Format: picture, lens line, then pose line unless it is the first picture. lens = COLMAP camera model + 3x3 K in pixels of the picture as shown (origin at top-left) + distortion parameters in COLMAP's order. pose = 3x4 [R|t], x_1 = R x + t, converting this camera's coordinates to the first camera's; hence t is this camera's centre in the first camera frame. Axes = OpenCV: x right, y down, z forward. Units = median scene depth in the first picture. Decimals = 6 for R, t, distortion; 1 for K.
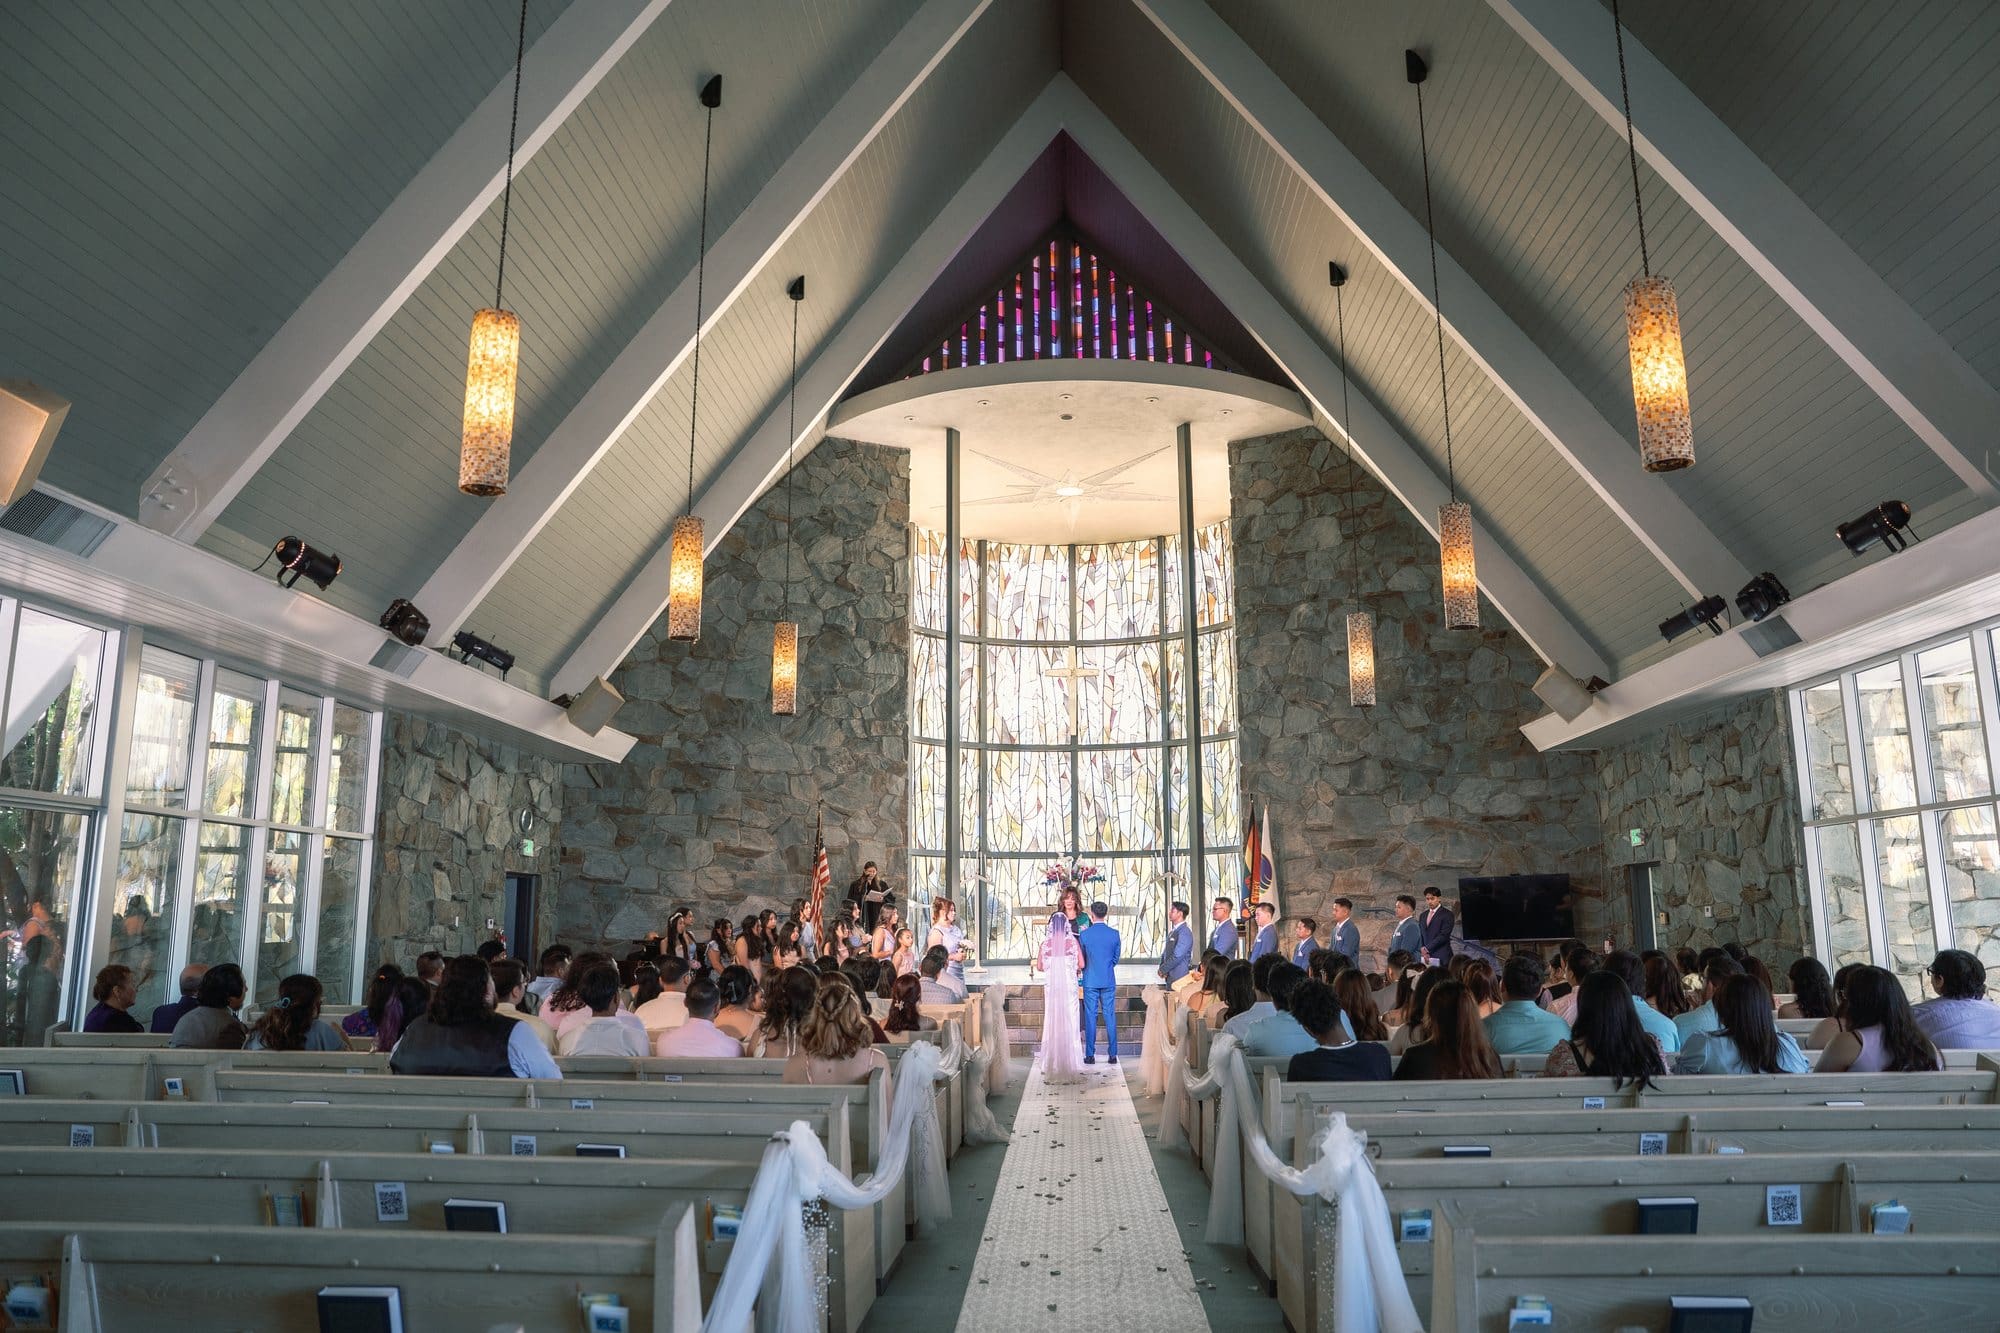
lens RADIAL K [[1291.1, 0, 1025.0], [0, 1291.1, 702.8], [0, 0, 1]] dist [-0.122927, 0.083286]
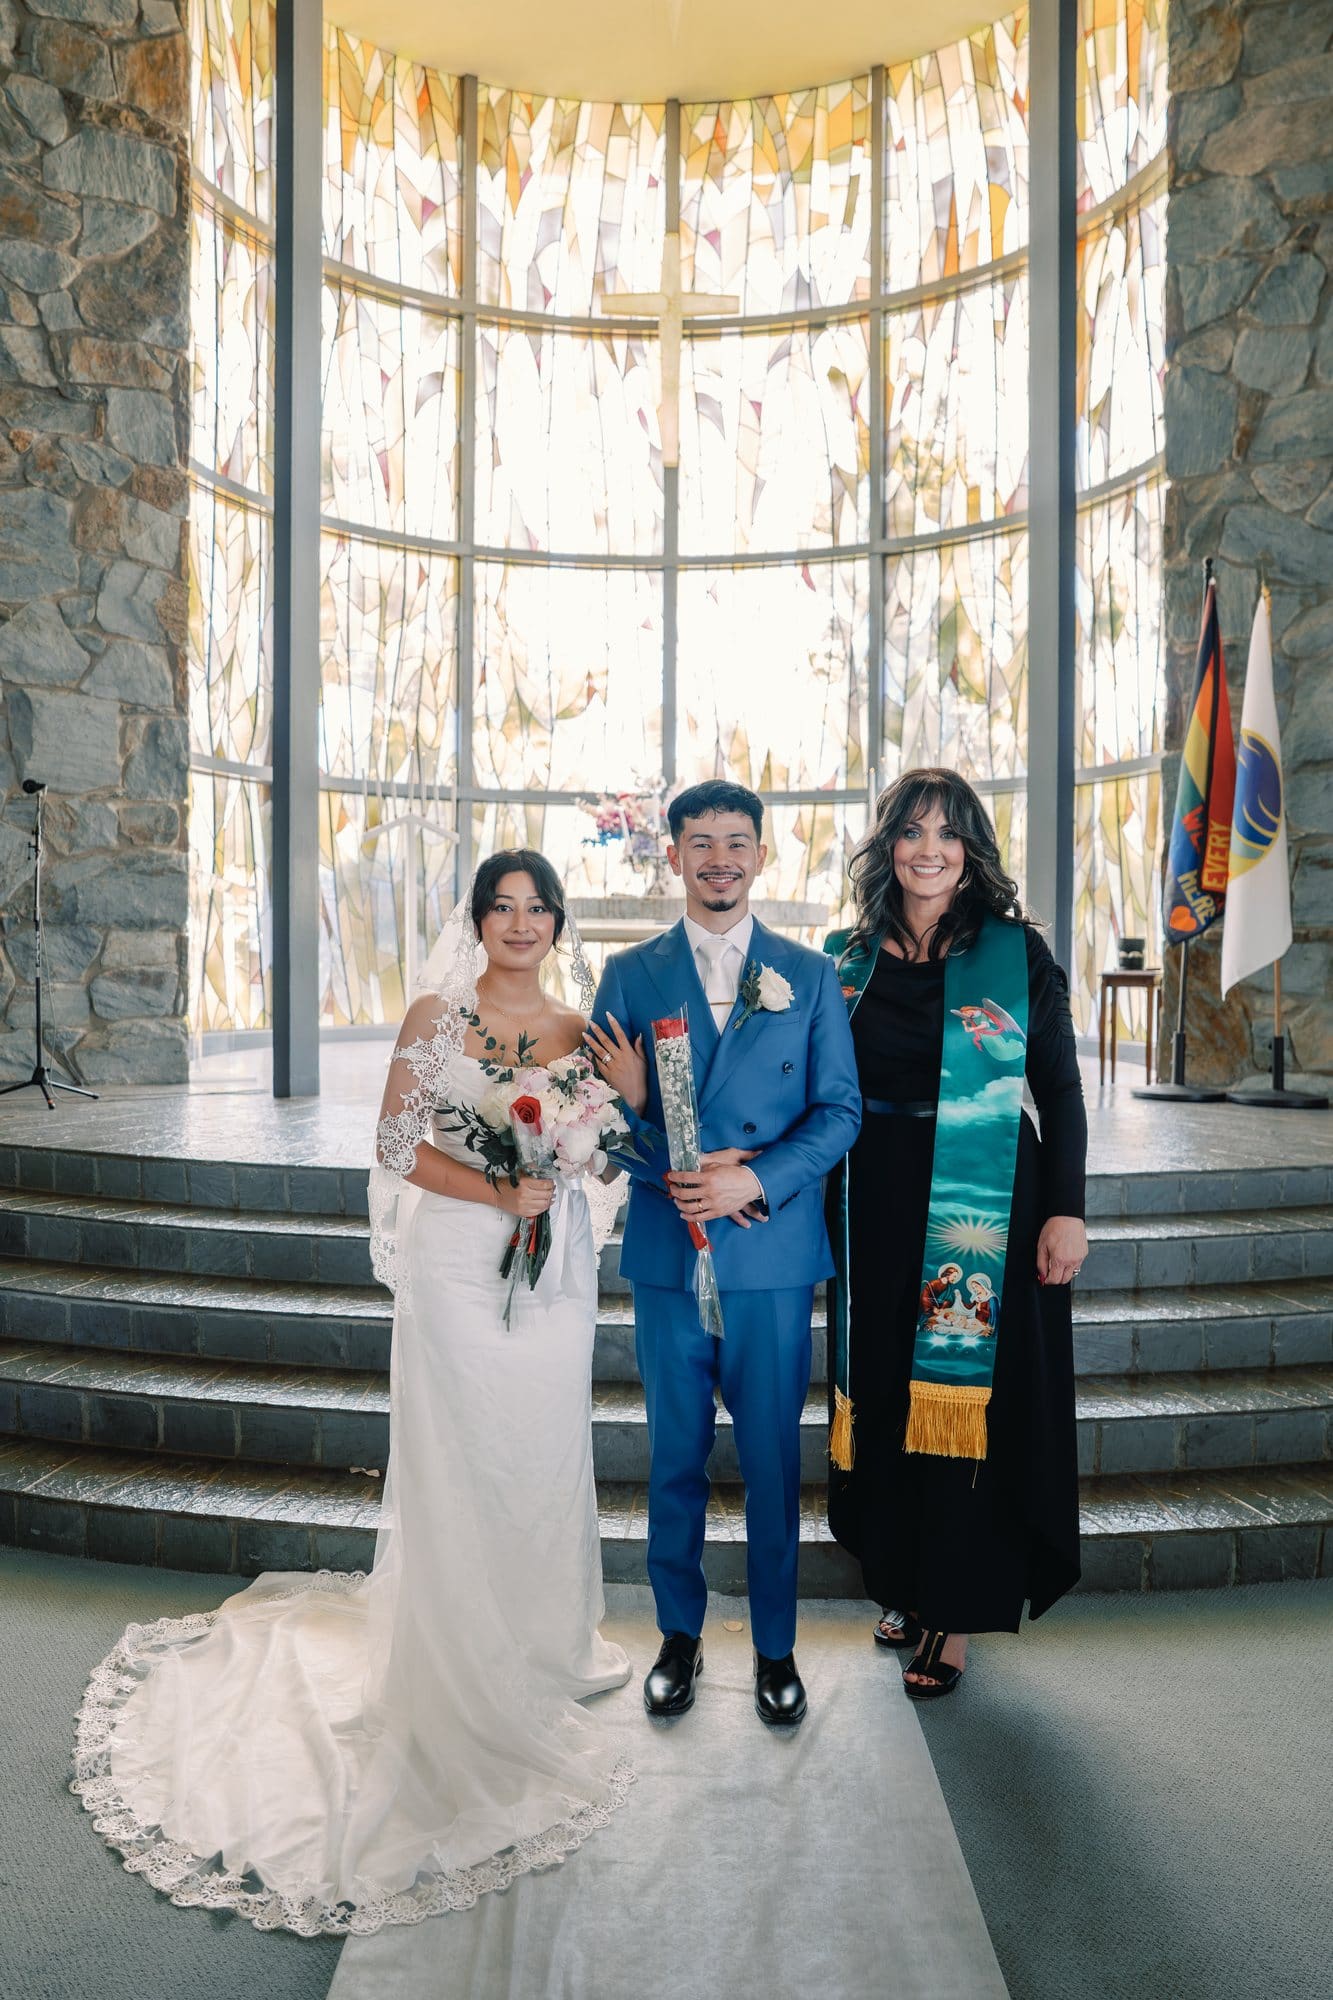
lens RADIAL K [[1470.7, 0, 597.4], [0, 1470.7, 1027.9], [0, 0, 1]] dist [-0.120821, 0.082844]
pose [[0.999907, 0.012646, -0.005141, 0.022605], [-0.011233, 0.976206, 0.216553, 0.109690], [0.007757, -0.216475, 0.976257, 0.610239]]
